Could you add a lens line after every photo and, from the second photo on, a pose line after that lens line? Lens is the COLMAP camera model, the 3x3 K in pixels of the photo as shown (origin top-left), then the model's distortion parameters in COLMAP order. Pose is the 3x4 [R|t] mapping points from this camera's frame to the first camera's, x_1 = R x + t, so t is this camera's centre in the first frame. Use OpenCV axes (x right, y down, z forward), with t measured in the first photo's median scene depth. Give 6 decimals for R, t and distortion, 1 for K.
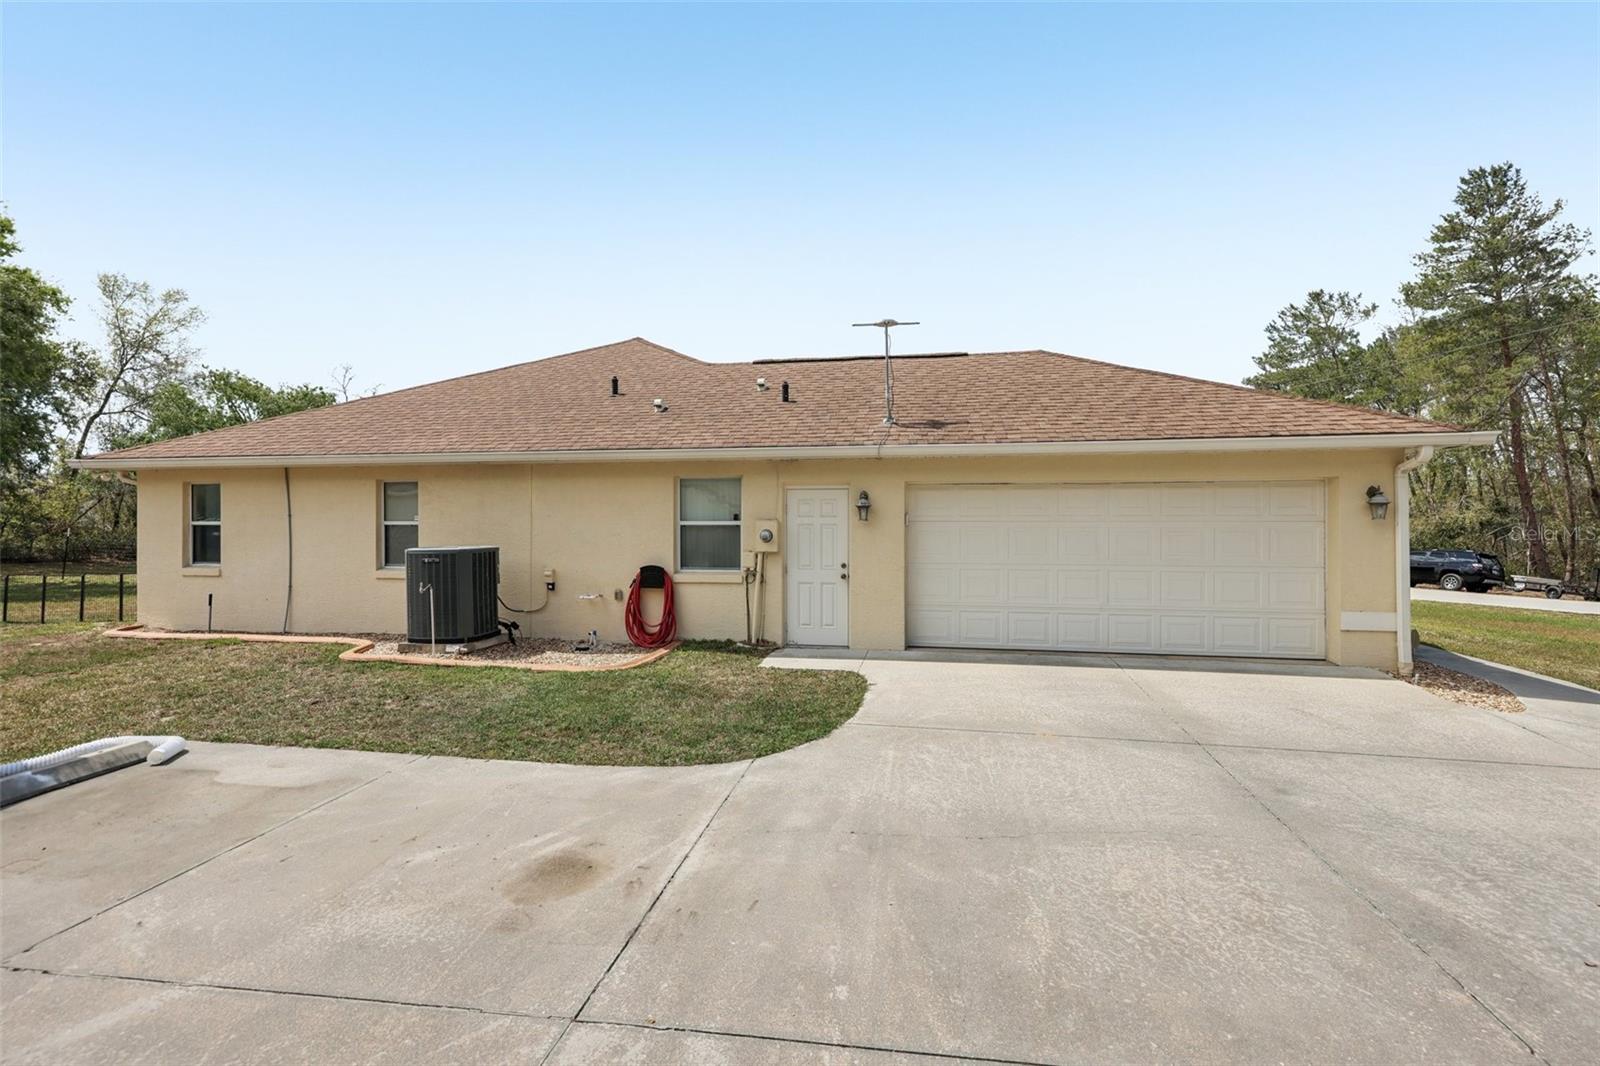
lens RADIAL K [[725.5, 0, 813.1], [0, 725.5, 522.0], [0, 0, 1]] dist [-0.003786, -0.001174]
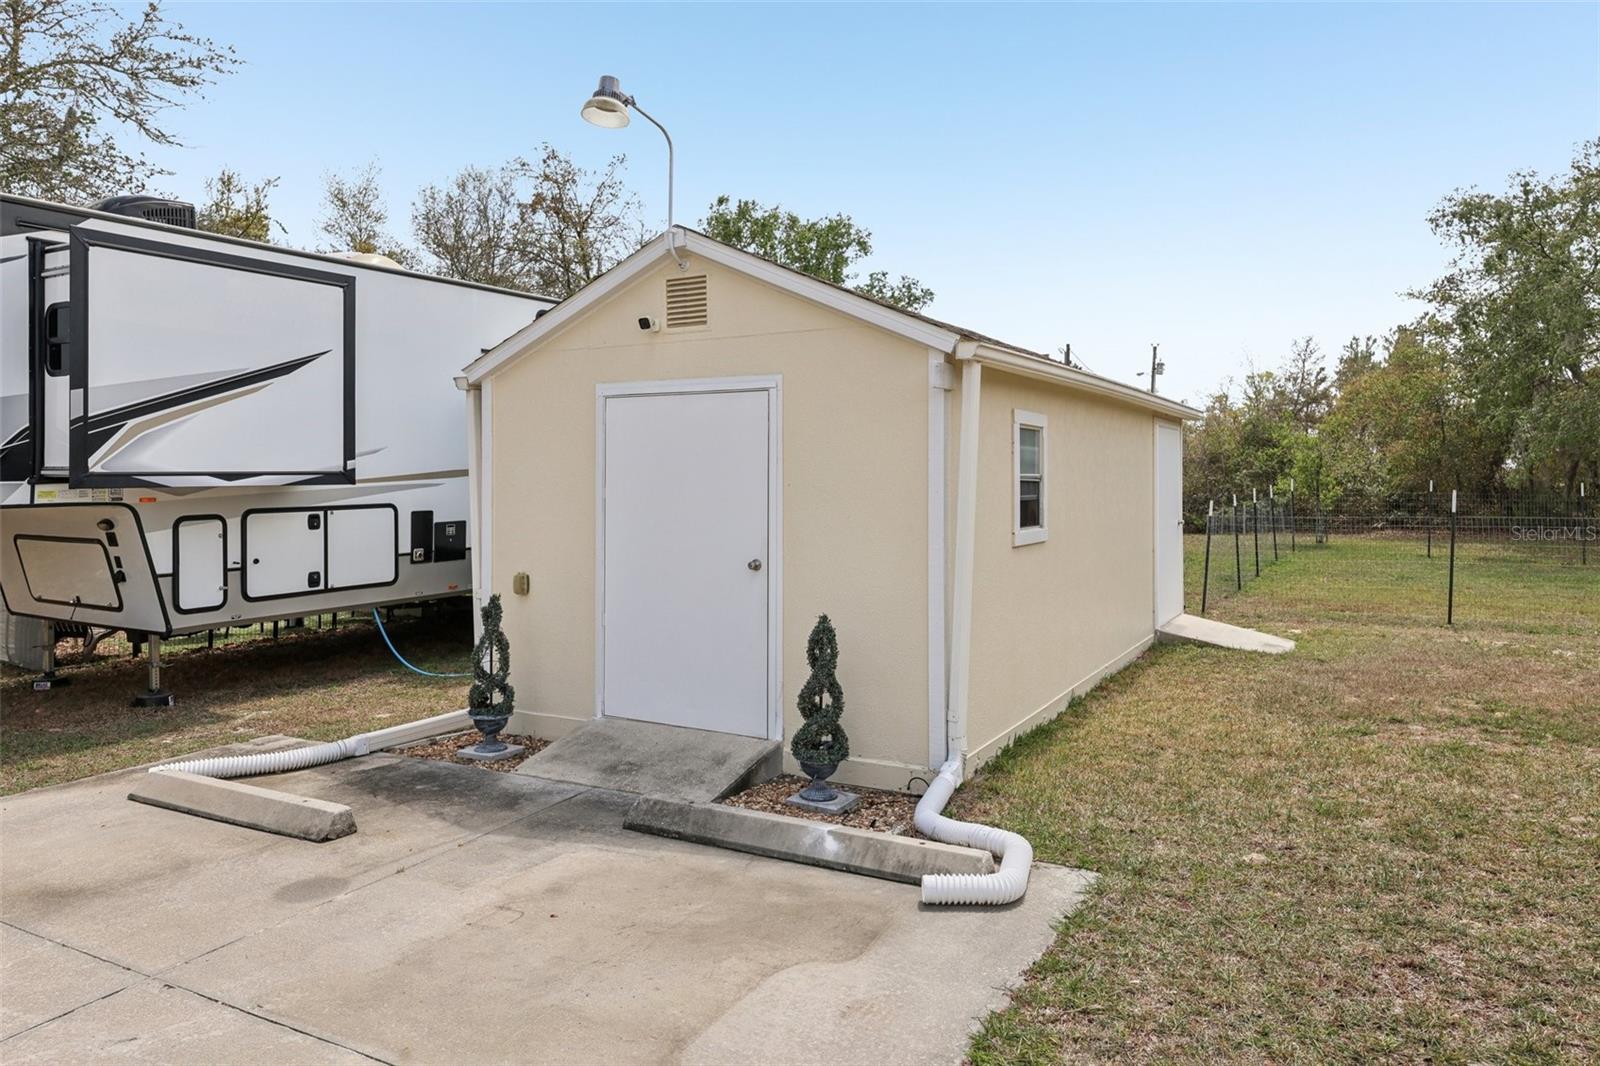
lens RADIAL K [[1062.2, 0, 808.8], [0, 1062.2, 467.7], [0, 0, 1]] dist [0.016281, -0.000826]
pose [[-0.351427, -0.013366, -0.936120, -0.071498], [-0.000517, 0.999901, -0.014083, 0.011778], [0.936215, -0.004465, -0.351399, 0.674397]]
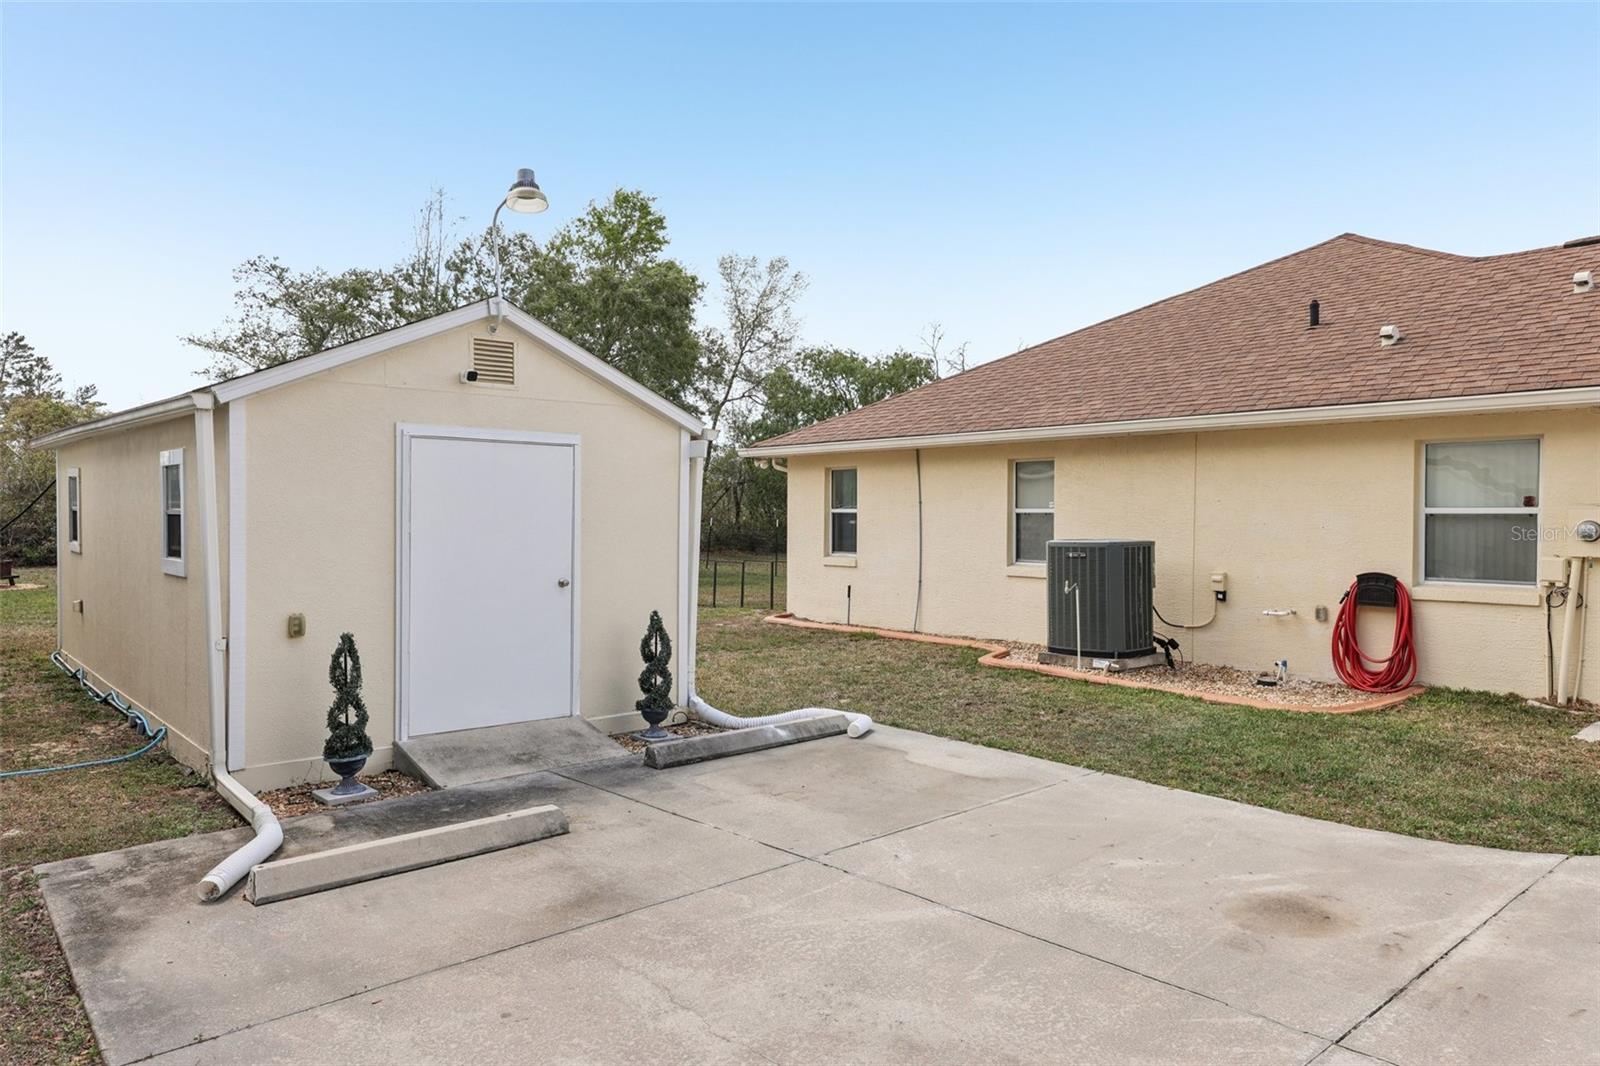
lens RADIAL K [[1062.2, 0, 786.9], [0, 1062.2, 532.7], [0, 0, 1]] dist [0.016281, -0.000826]
pose [[0.765208, 0.014988, -0.643609, -0.000684], [-0.005176, 0.999840, 0.017130, 0.008184], [0.643762, -0.009777, 0.765163, -0.130726]]
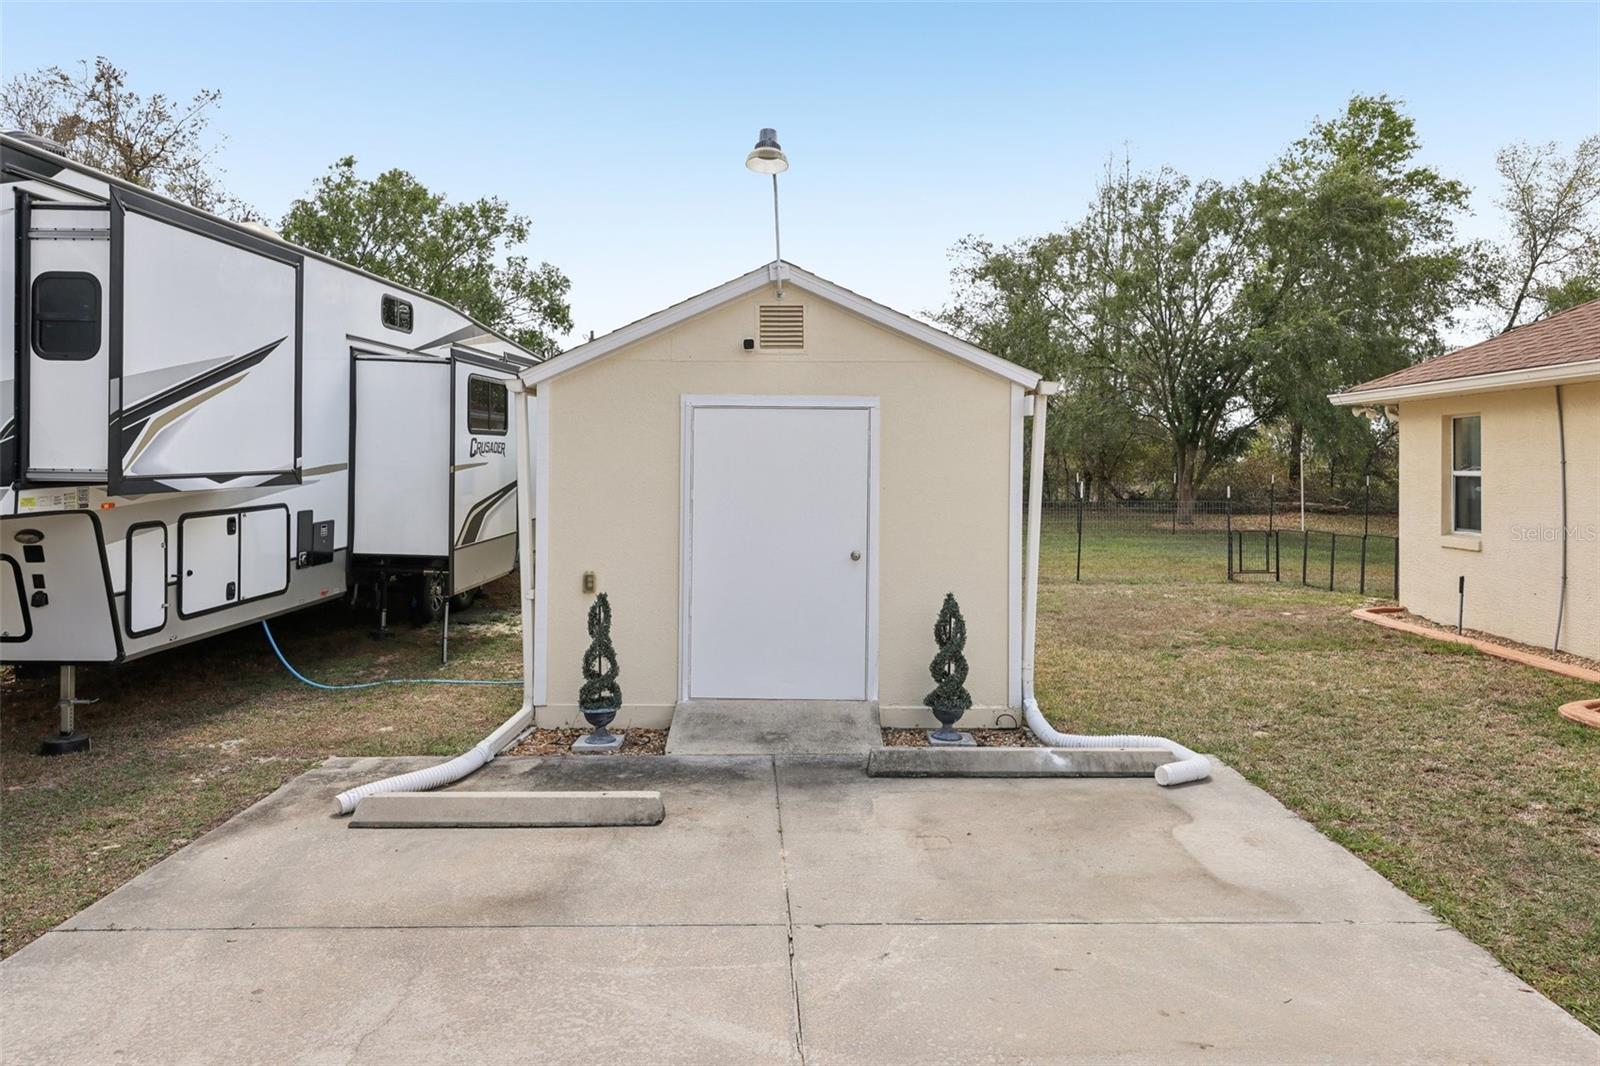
lens RADIAL K [[1062.2, 0, 800.9], [0, 1062.2, 466.2], [0, 0, 1]] dist [0.016281, -0.000826]
pose [[0.149171, 0.003490, -0.988805, 0.095614], [-0.005597, 0.999981, 0.002685, -0.005254], [0.988796, 0.005134, 0.149188, 0.246791]]
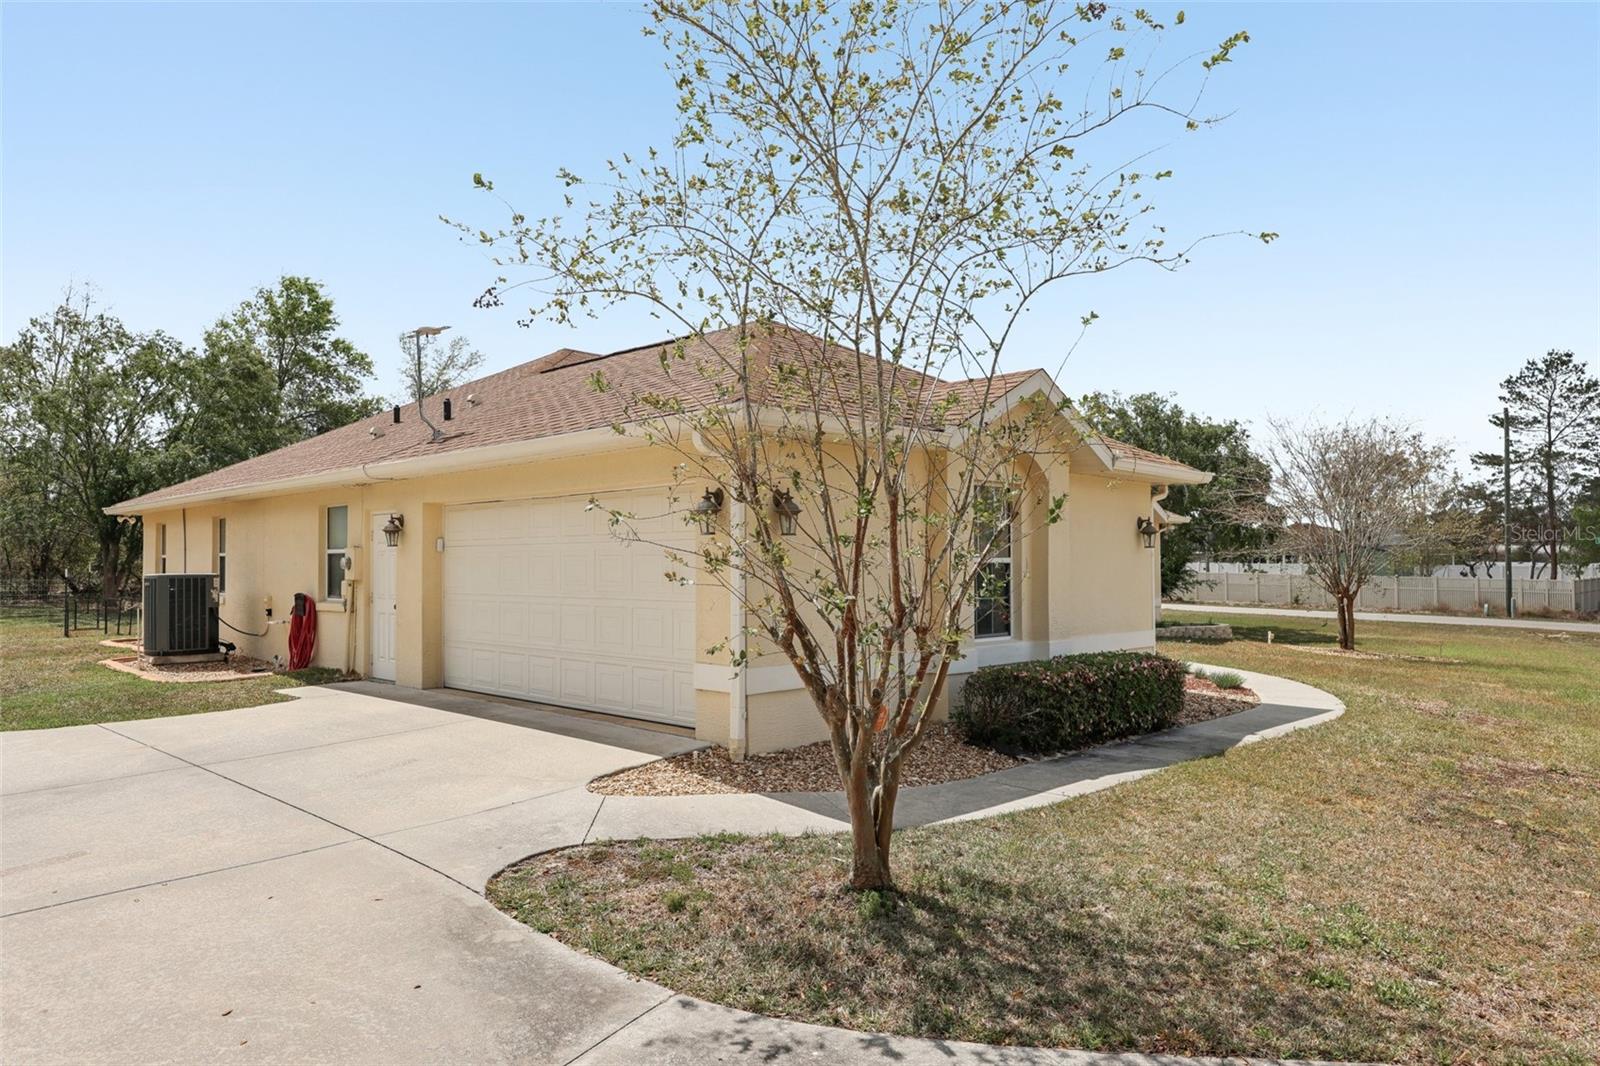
lens RADIAL K [[1062.2, 0, 811.6], [0, 1062.2, 531.9], [0, 0, 1]] dist [0.016281, -0.000826]
pose [[0.808833, -0.020696, -0.587675, 1.307227], [0.002415, 0.999489, -0.031876, 0.023730], [0.588034, 0.024363, 0.808469, 0.209877]]
